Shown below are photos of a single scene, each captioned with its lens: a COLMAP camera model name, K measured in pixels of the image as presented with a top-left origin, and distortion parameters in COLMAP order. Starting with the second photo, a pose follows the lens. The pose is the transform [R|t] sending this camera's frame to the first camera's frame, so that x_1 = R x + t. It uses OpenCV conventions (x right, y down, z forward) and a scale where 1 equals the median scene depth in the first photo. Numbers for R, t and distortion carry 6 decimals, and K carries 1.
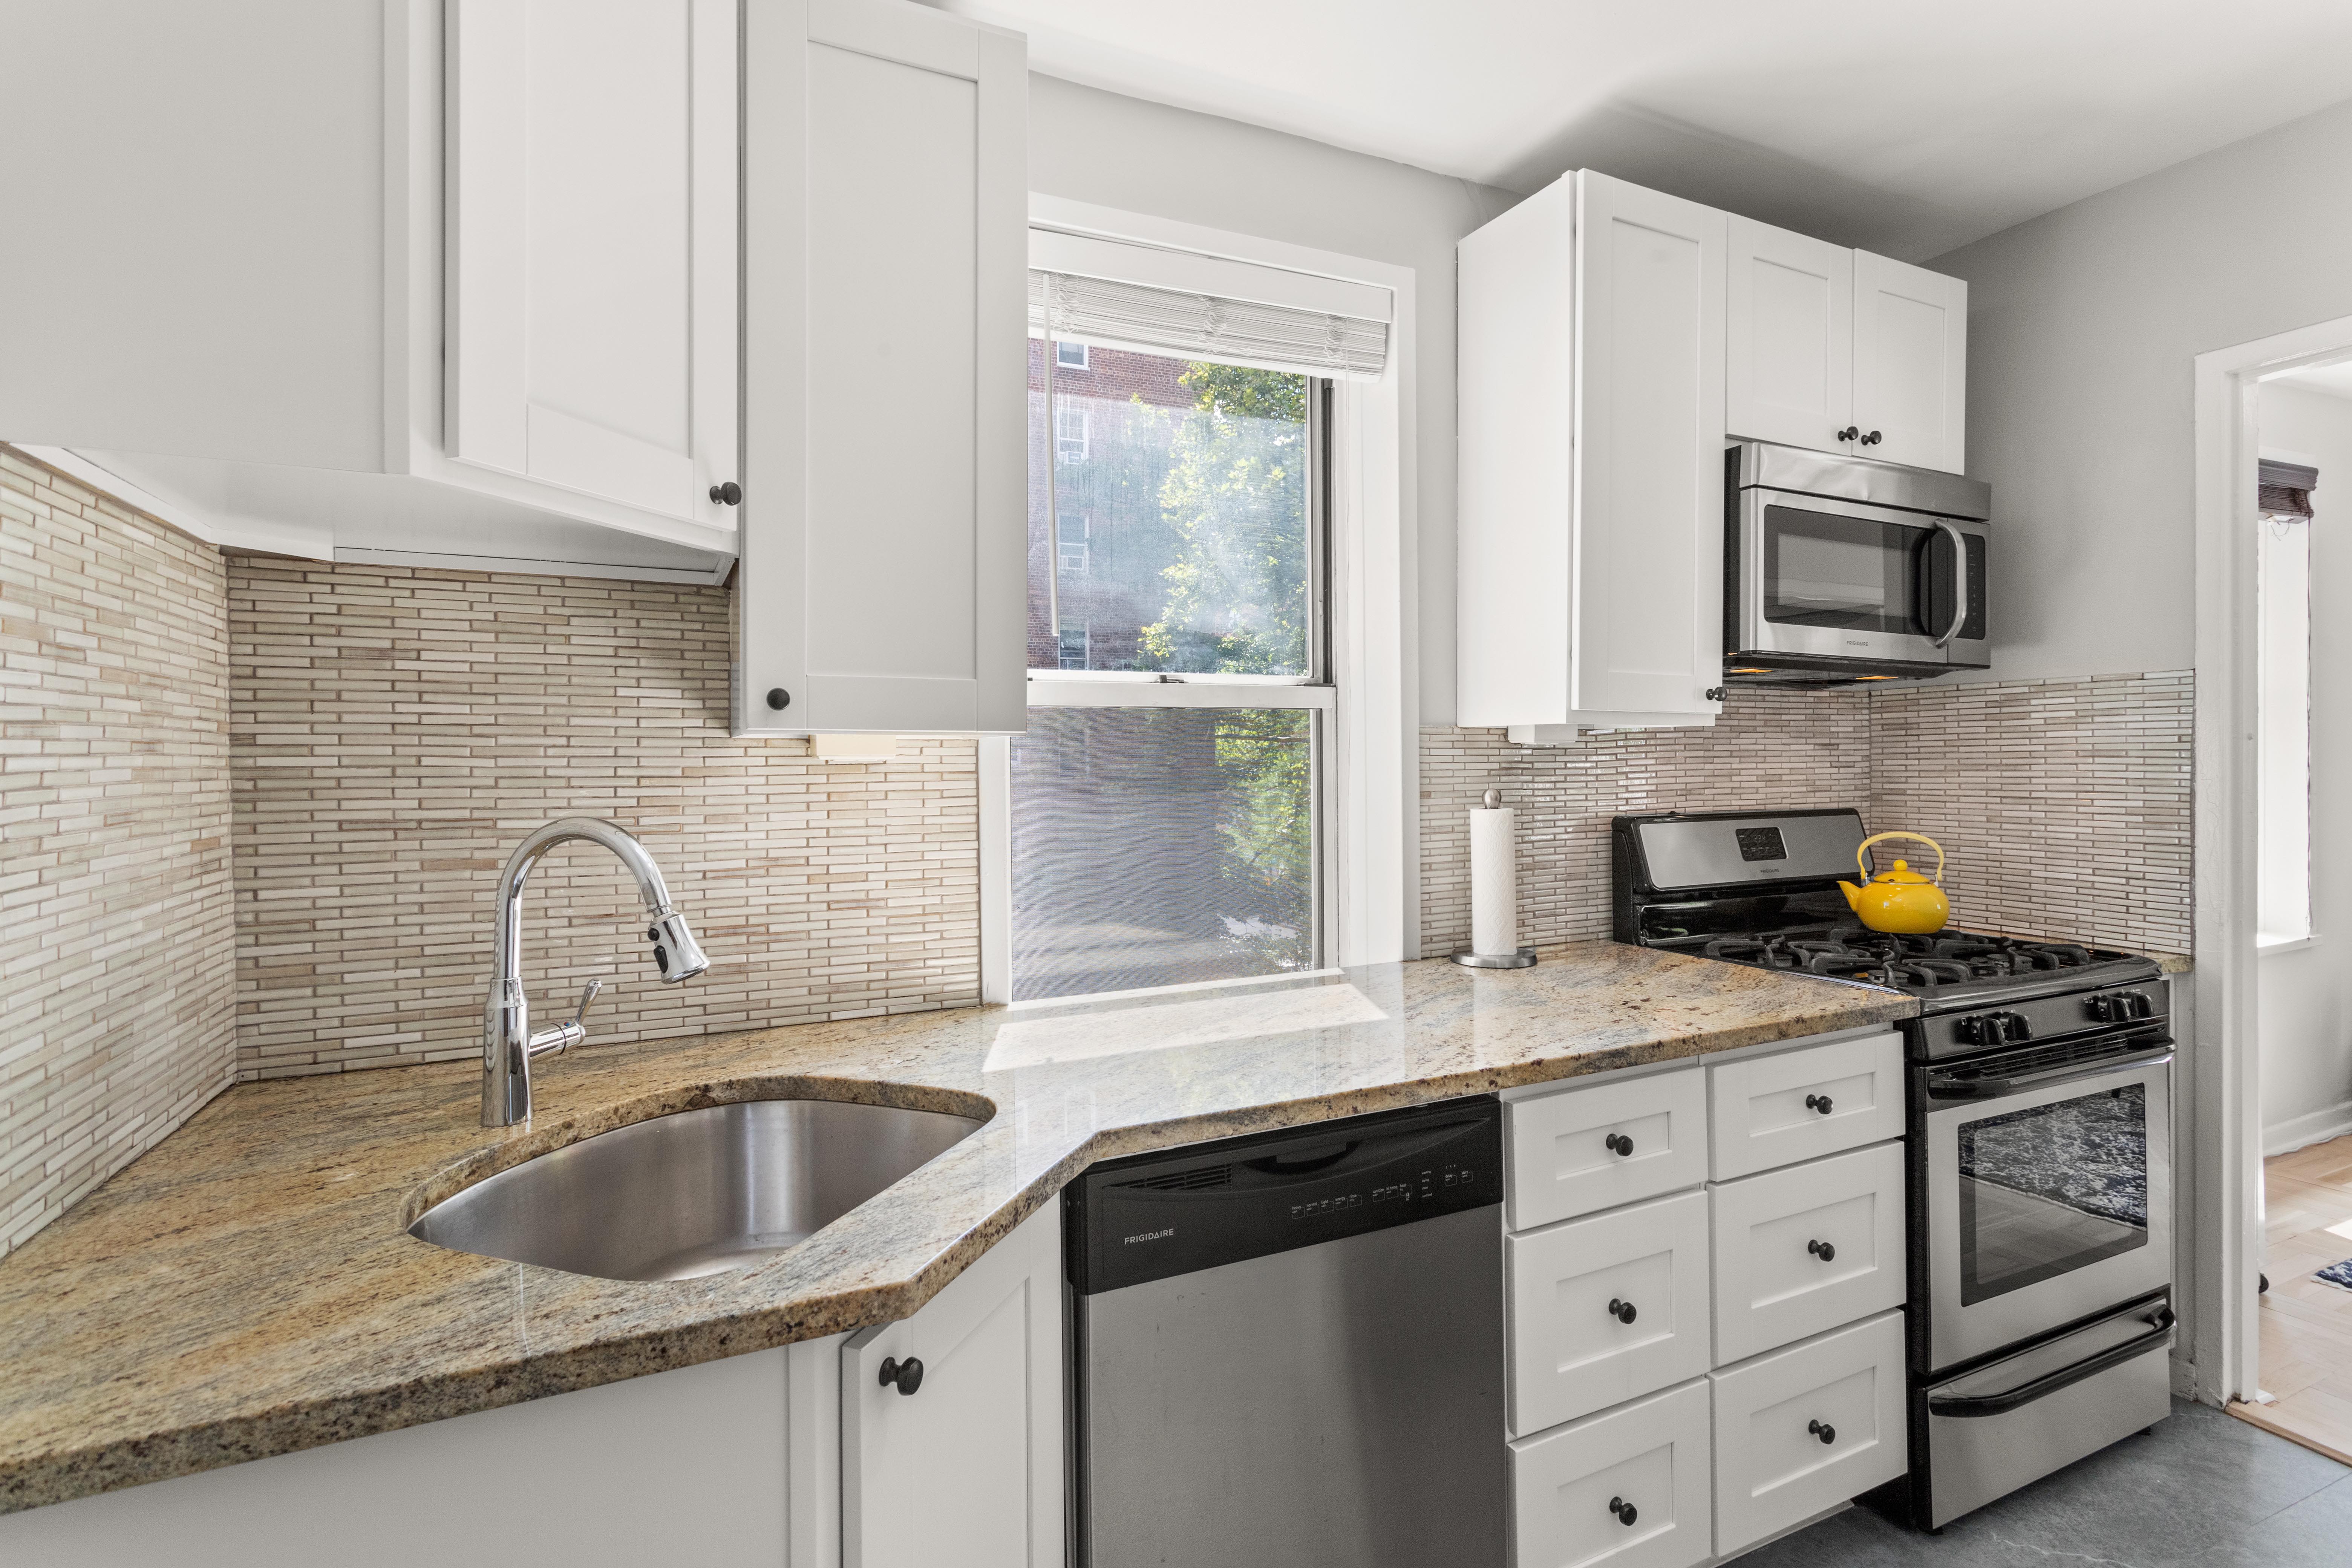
lens RADIAL K [[1124.1, 0, 1209.2], [0, 1124.1, 760.7], [0, 0, 1]] dist [0.001265, 0.004092]
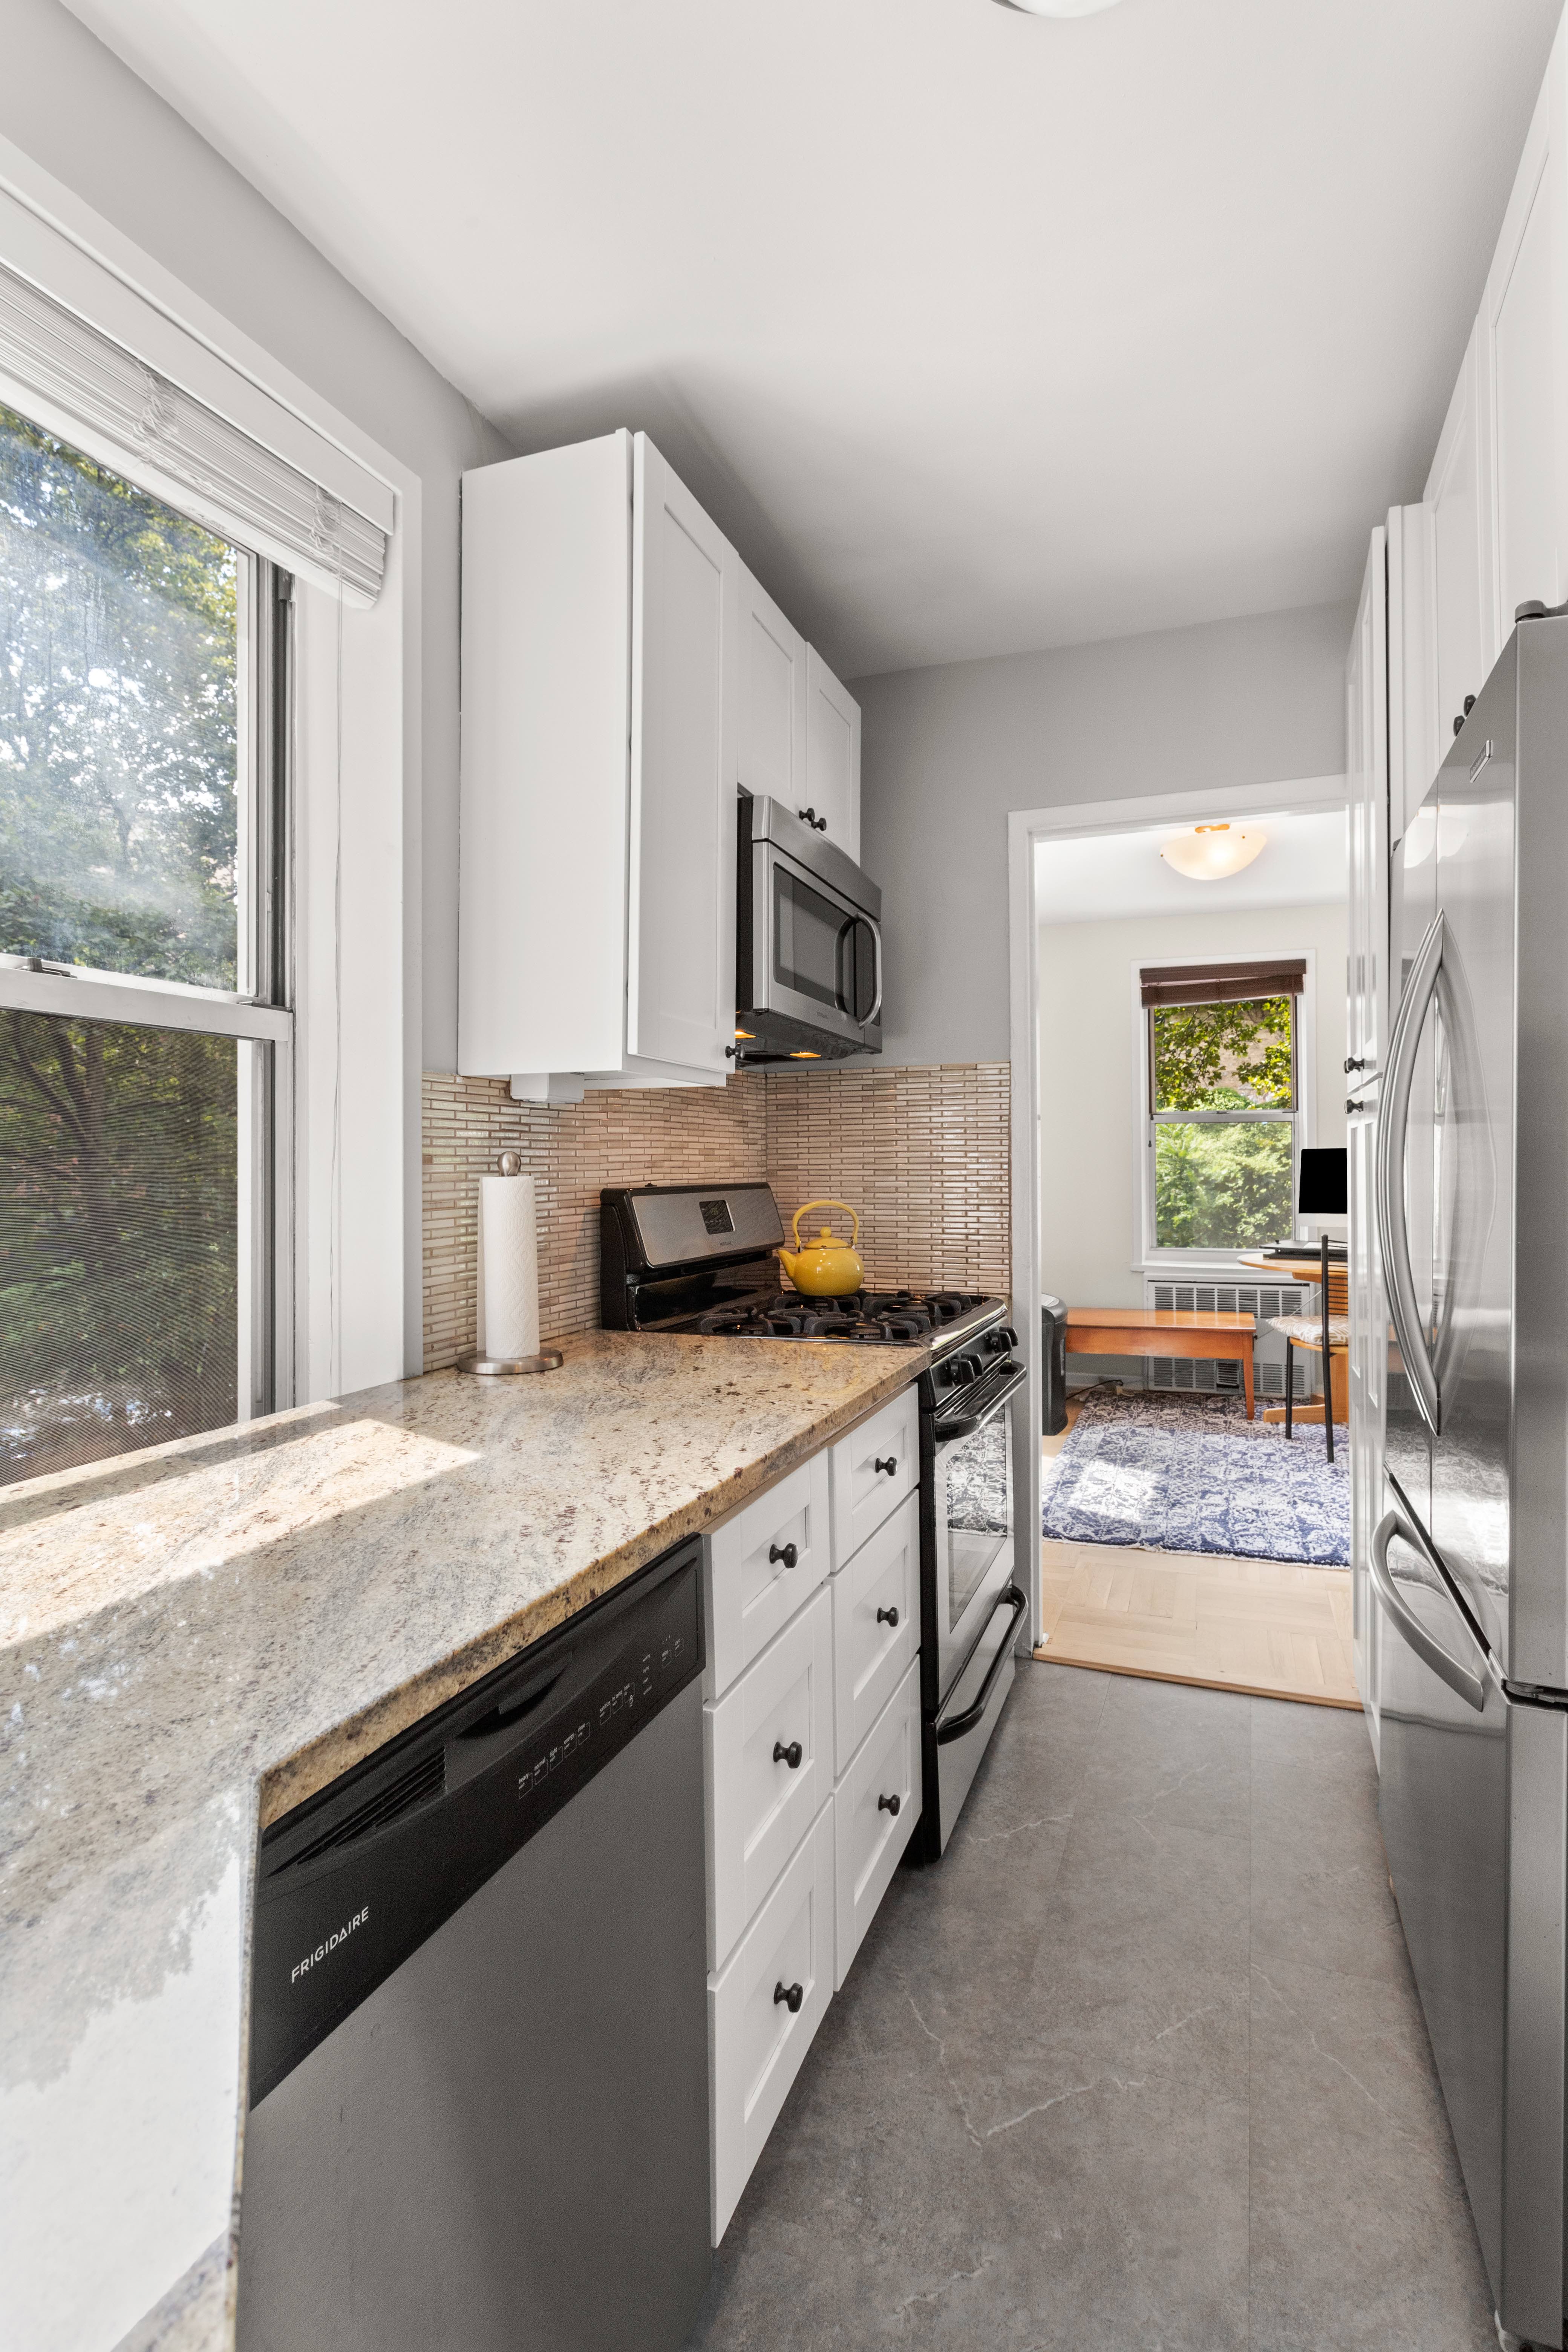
lens RADIAL K [[1124.1, 0, 800.1], [0, 1124.1, 1142.0], [0, 0, 1]] dist [0.001265, 0.004092]
pose [[0.737103, 0.014137, 0.675632, -0.140239], [0.002677, 0.999712, -0.023838, 0.037475], [-0.675775, 0.019379, 0.736853, 0.260169]]
